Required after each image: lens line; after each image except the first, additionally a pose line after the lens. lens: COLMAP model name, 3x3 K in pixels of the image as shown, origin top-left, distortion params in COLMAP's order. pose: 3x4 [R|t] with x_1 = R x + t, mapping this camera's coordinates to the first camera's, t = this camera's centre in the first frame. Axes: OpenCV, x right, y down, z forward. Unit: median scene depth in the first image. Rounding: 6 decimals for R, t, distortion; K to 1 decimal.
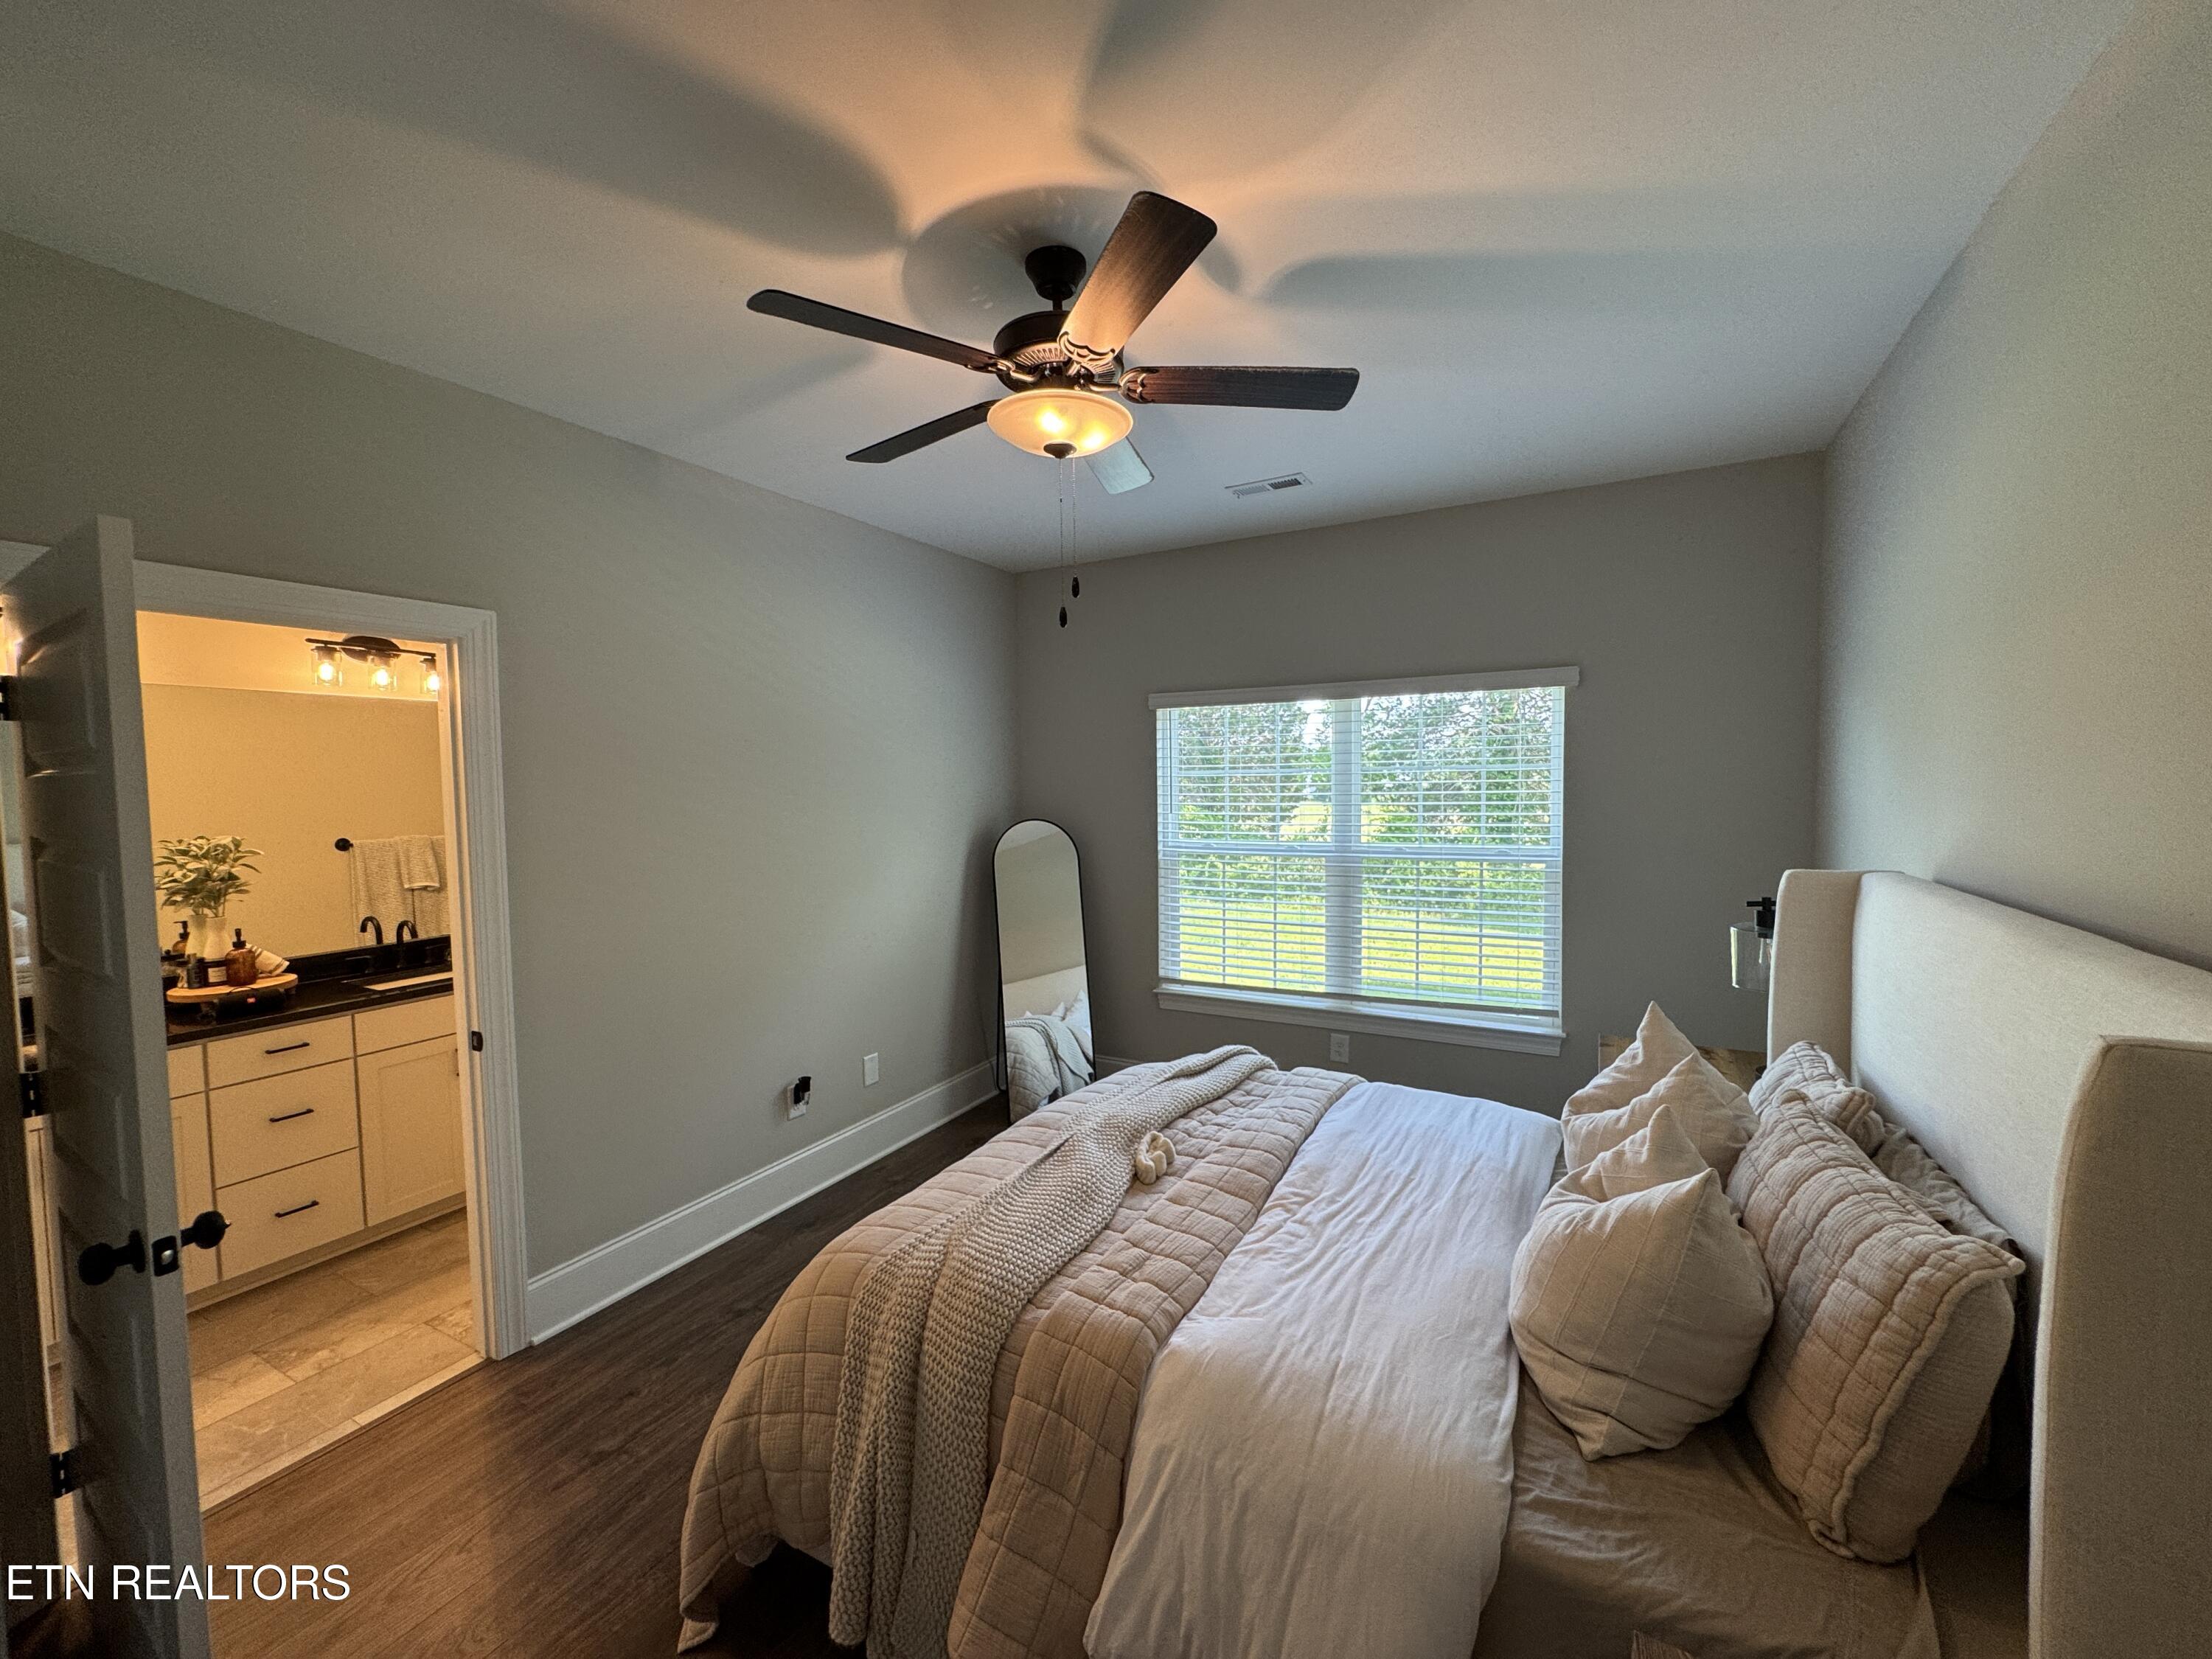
lens RADIAL K [[884.3, 0, 1106.0], [0, 884.3, 829.5], [0, 0, 1]] dist [-0.003344, 0.000128]
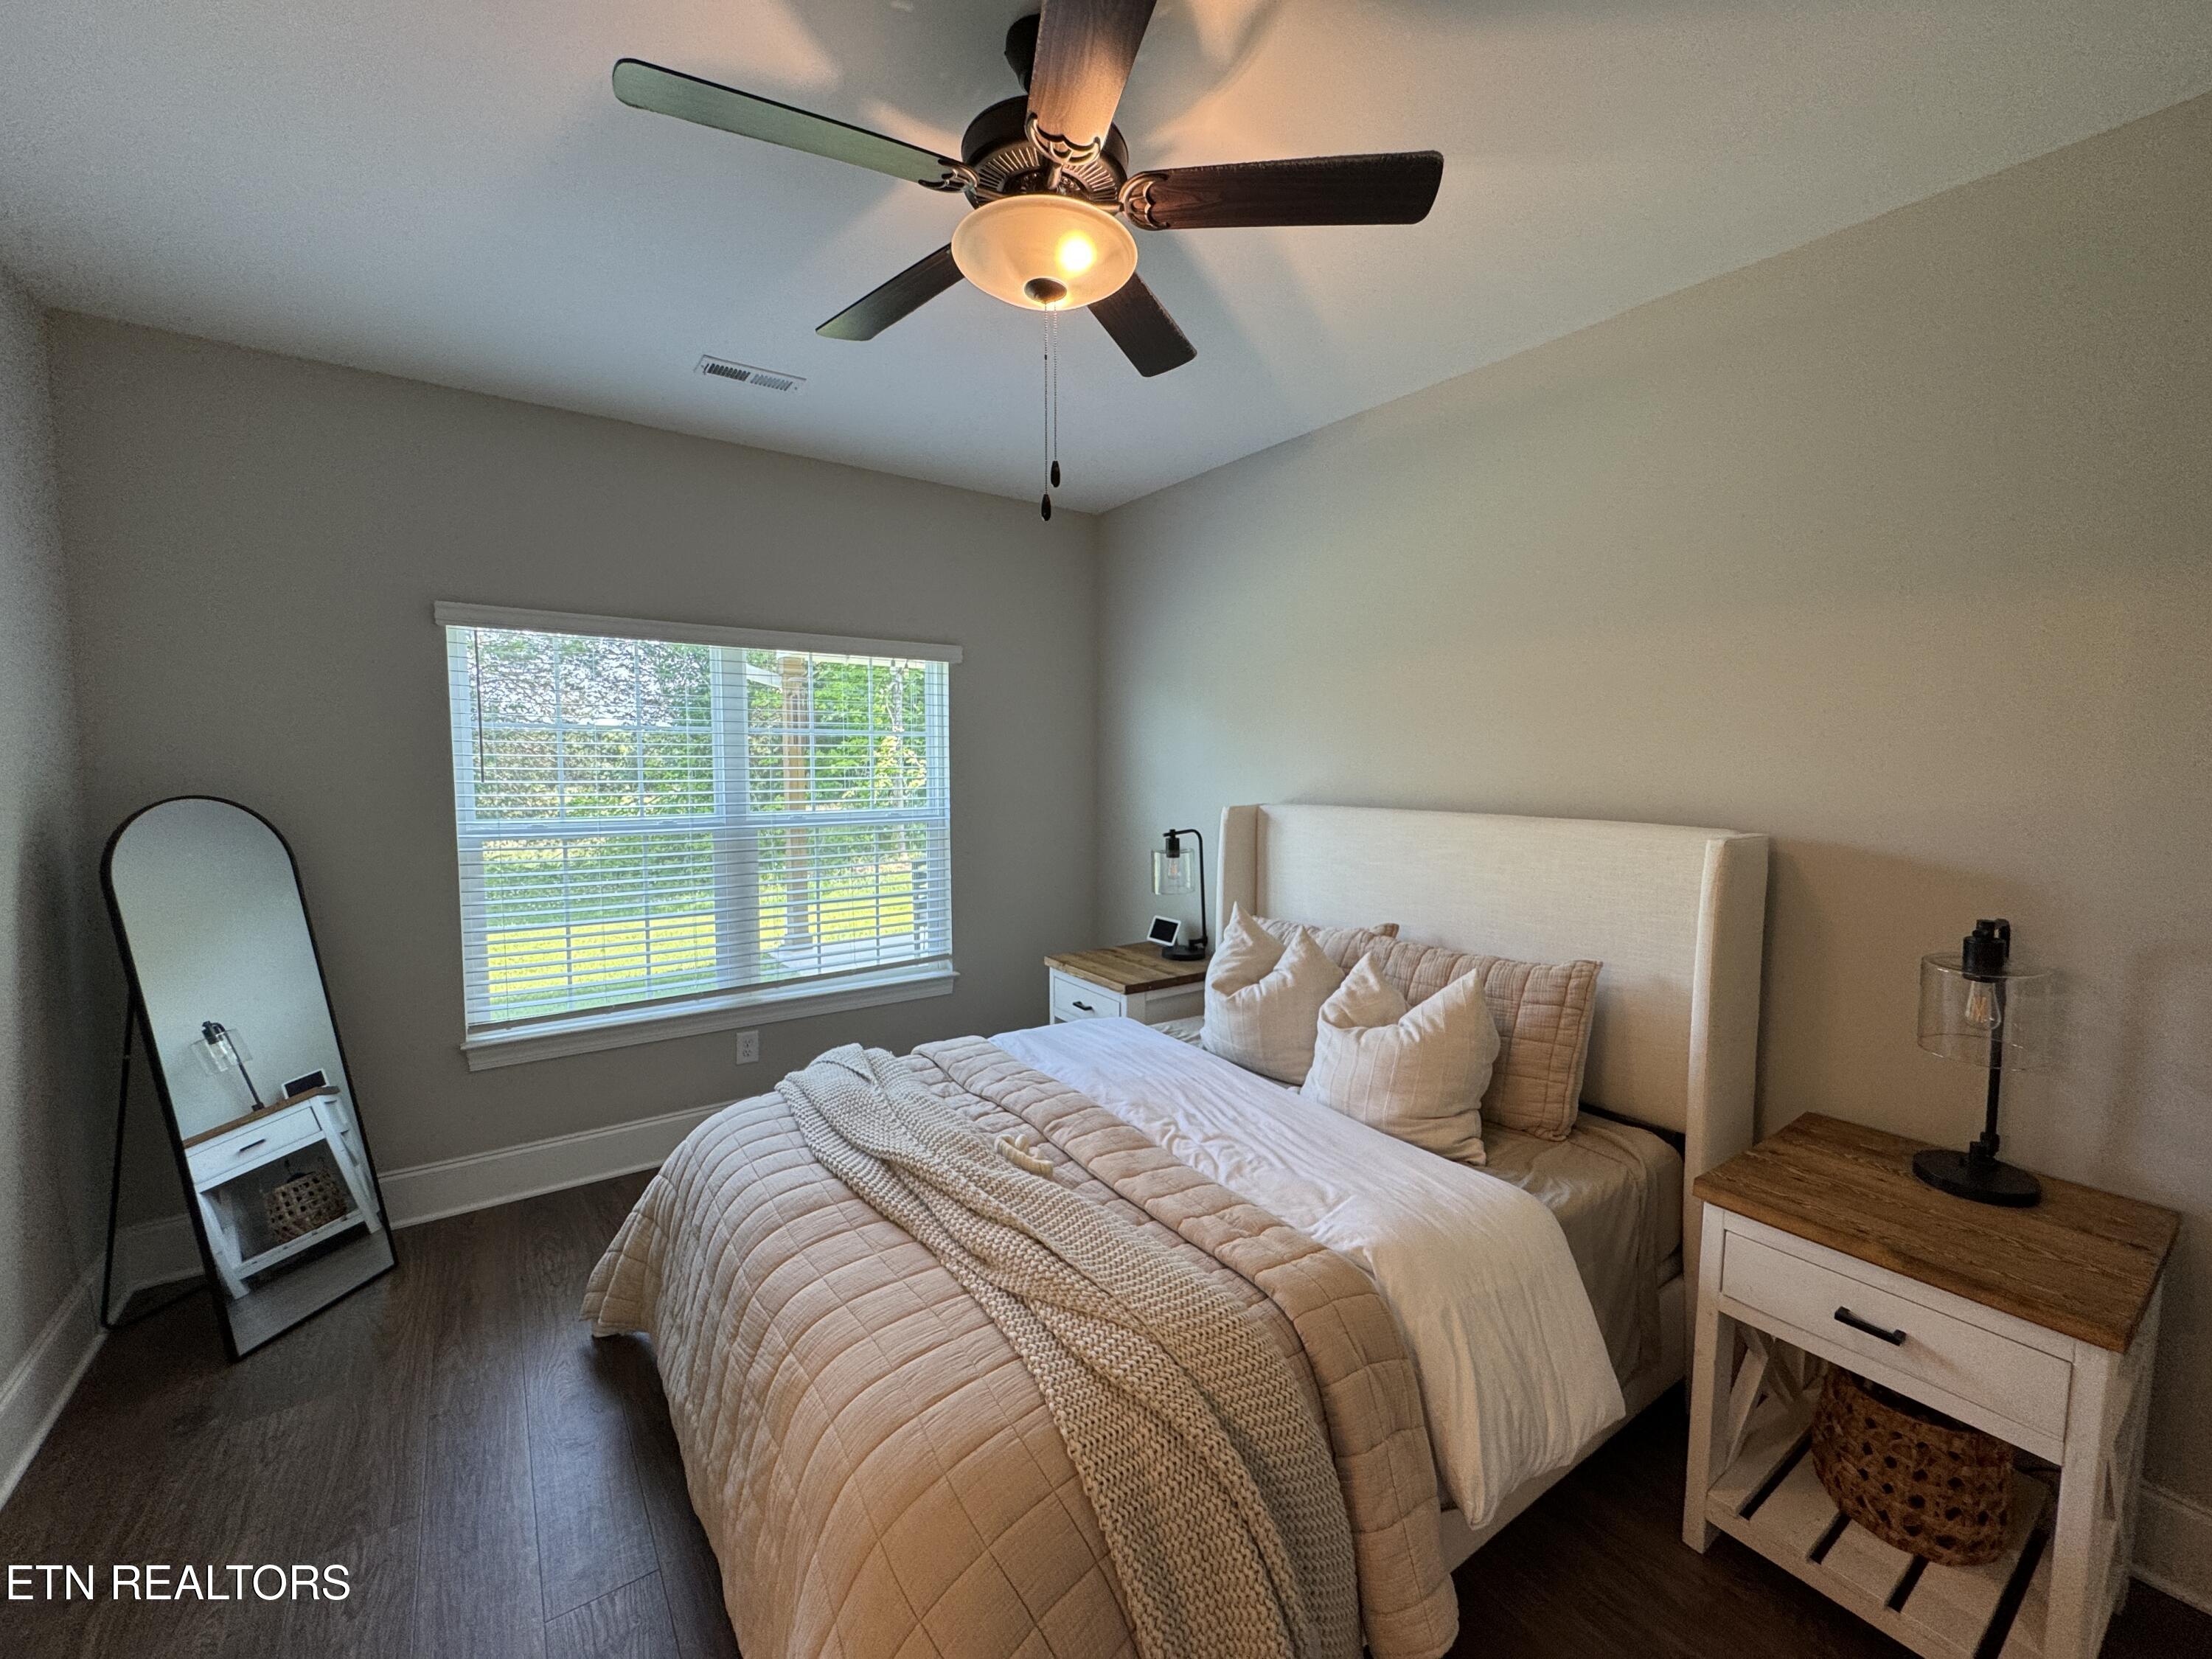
lens RADIAL K [[884.3, 0, 1106.0], [0, 884.3, 829.5], [0, 0, 1]] dist [-0.003344, 0.000128]
pose [[0.431192, -0.051798, 0.900772, -0.412670], [0.037624, 0.998515, 0.039408, 0.011475], [-0.901475, 0.016899, 0.432501, 0.337954]]
